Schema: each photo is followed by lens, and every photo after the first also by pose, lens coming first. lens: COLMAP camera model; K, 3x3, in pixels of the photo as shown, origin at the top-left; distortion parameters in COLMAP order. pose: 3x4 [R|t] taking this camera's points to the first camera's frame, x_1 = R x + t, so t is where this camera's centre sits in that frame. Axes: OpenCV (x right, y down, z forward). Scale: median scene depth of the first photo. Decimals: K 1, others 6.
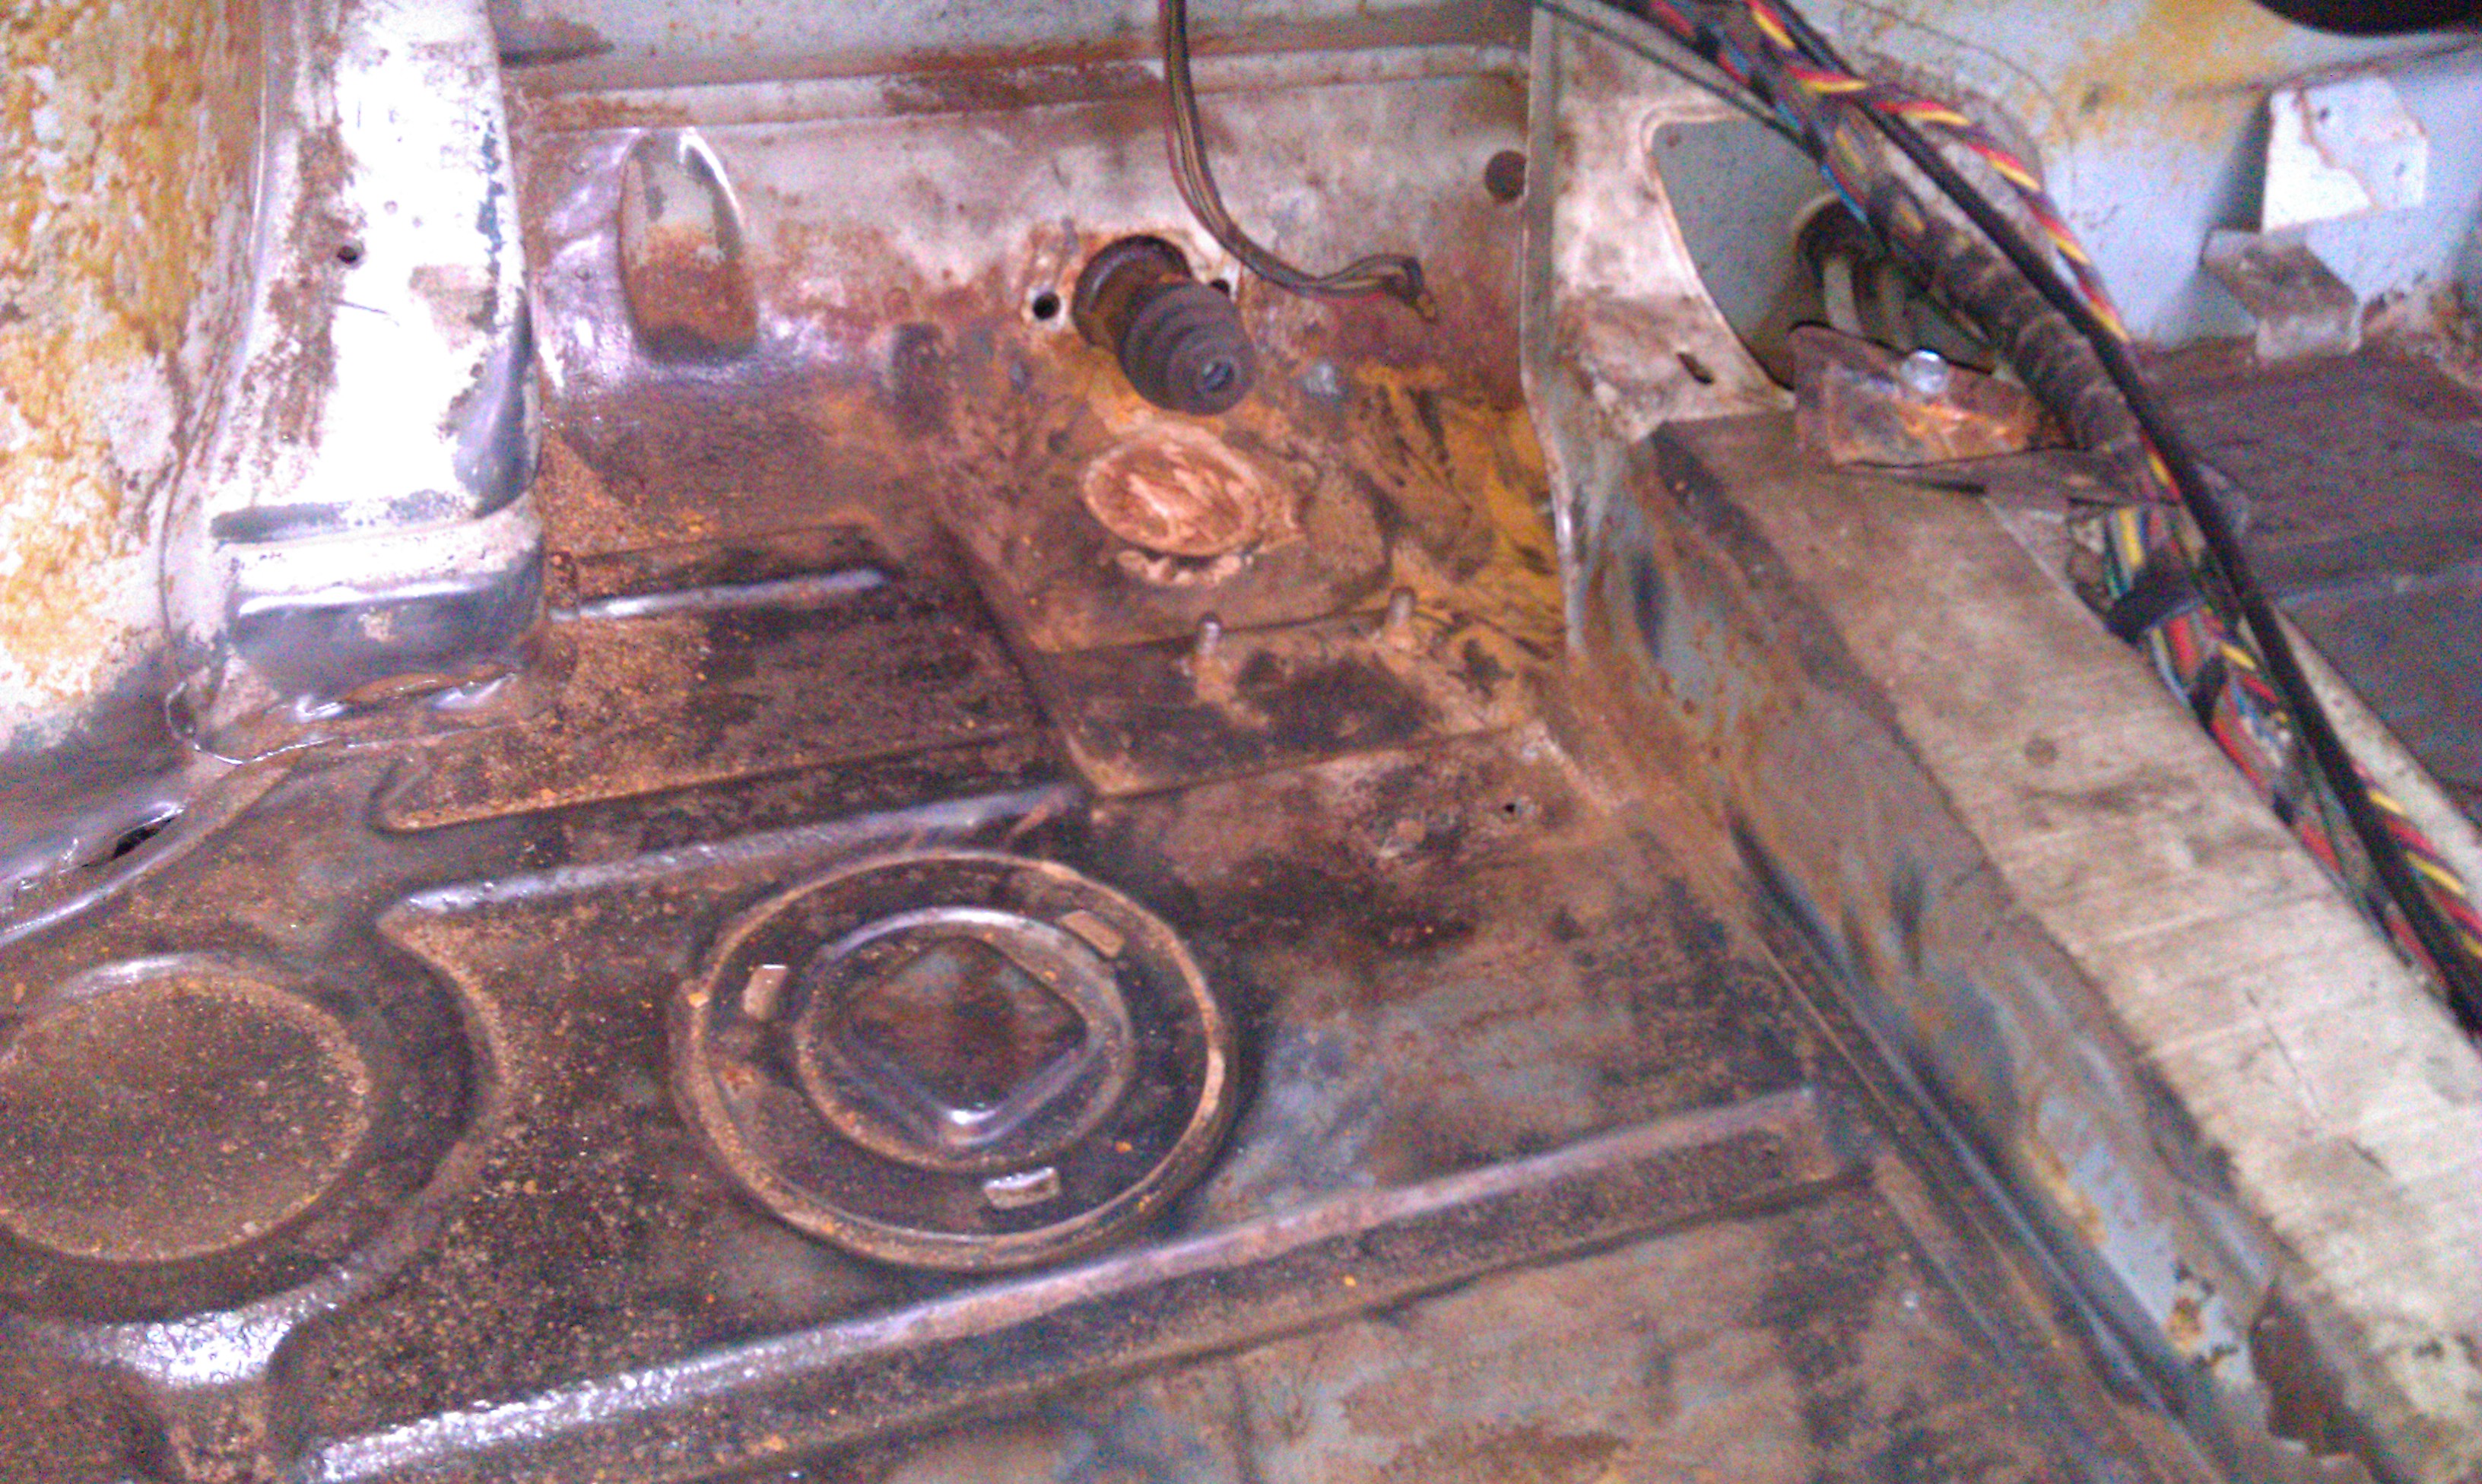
lens RADIAL K [[2587.3, 0, 1232.8], [0, 2587.3, 753.8], [0, 0, 1]] dist [0.102347, -0.382094]
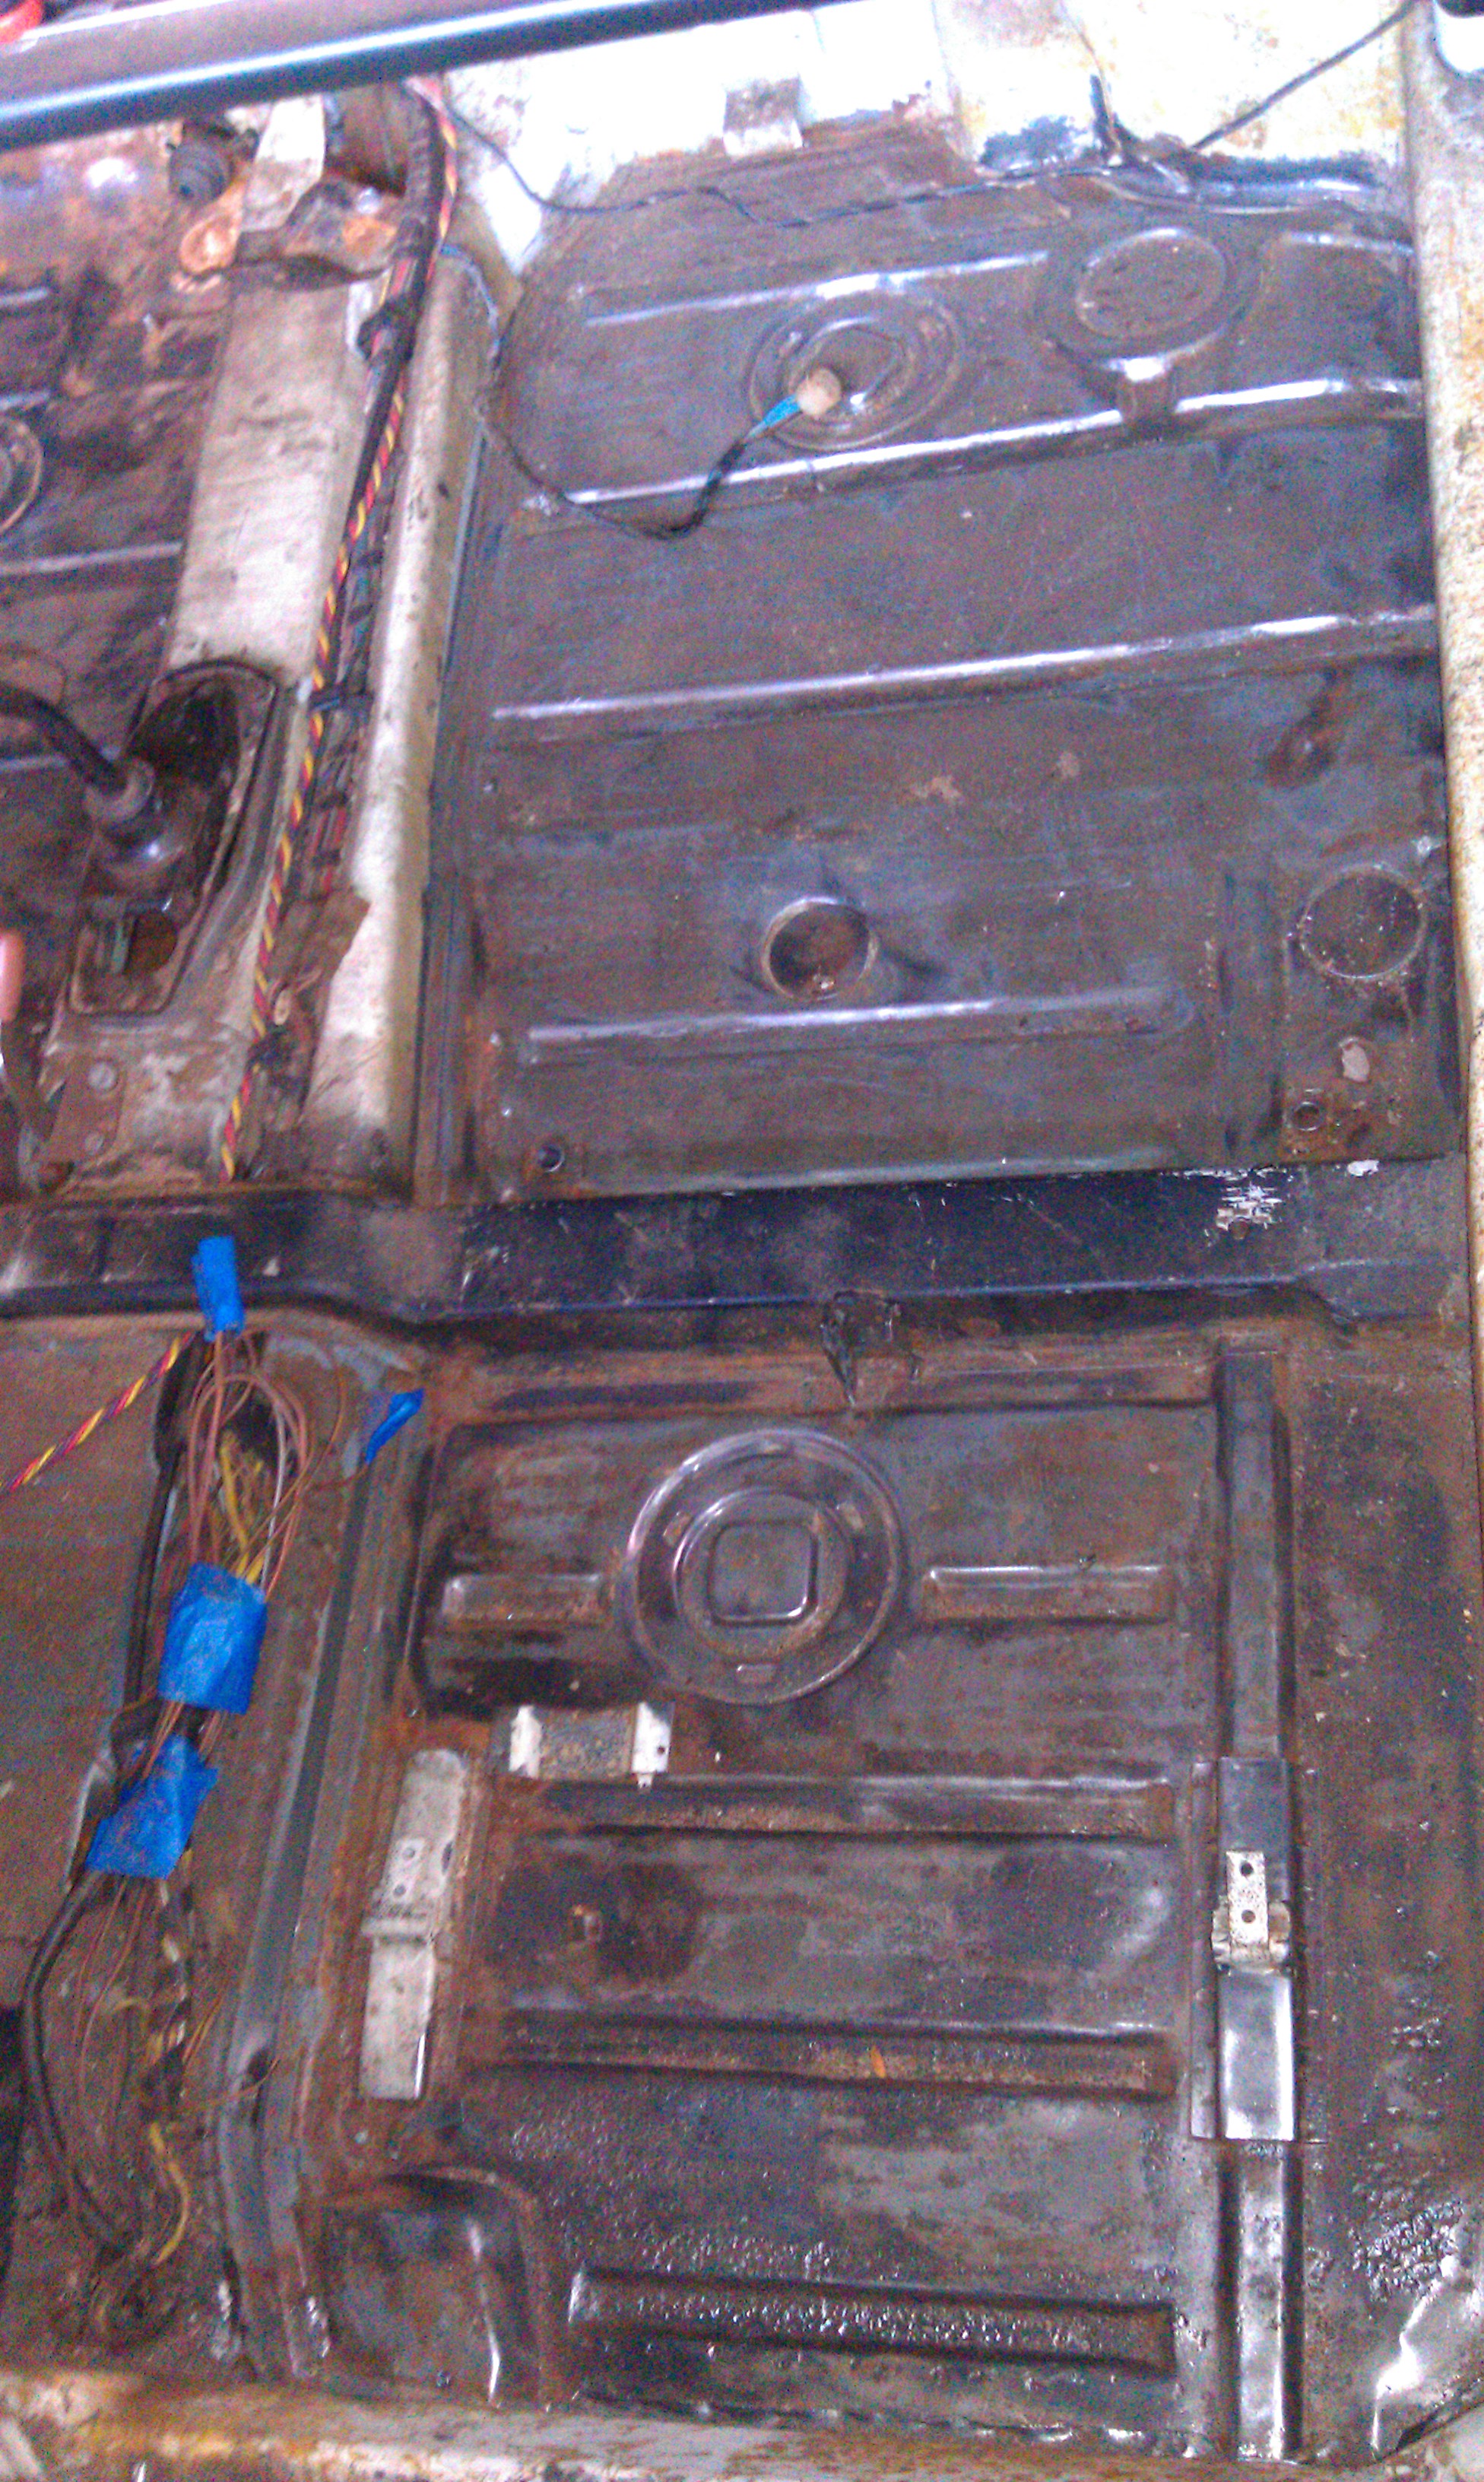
lens RADIAL K [[2587.3, 0, 742.0], [0, 2587.3, 1241.0], [0, 0, 1]] dist [0.102347, -0.382094]
pose [[0.793299, 0.236546, -0.561002, 2.262655], [-0.008761, 0.925779, 0.377964, -0.200743], [0.608770, -0.294923, 0.736491, -0.737565]]
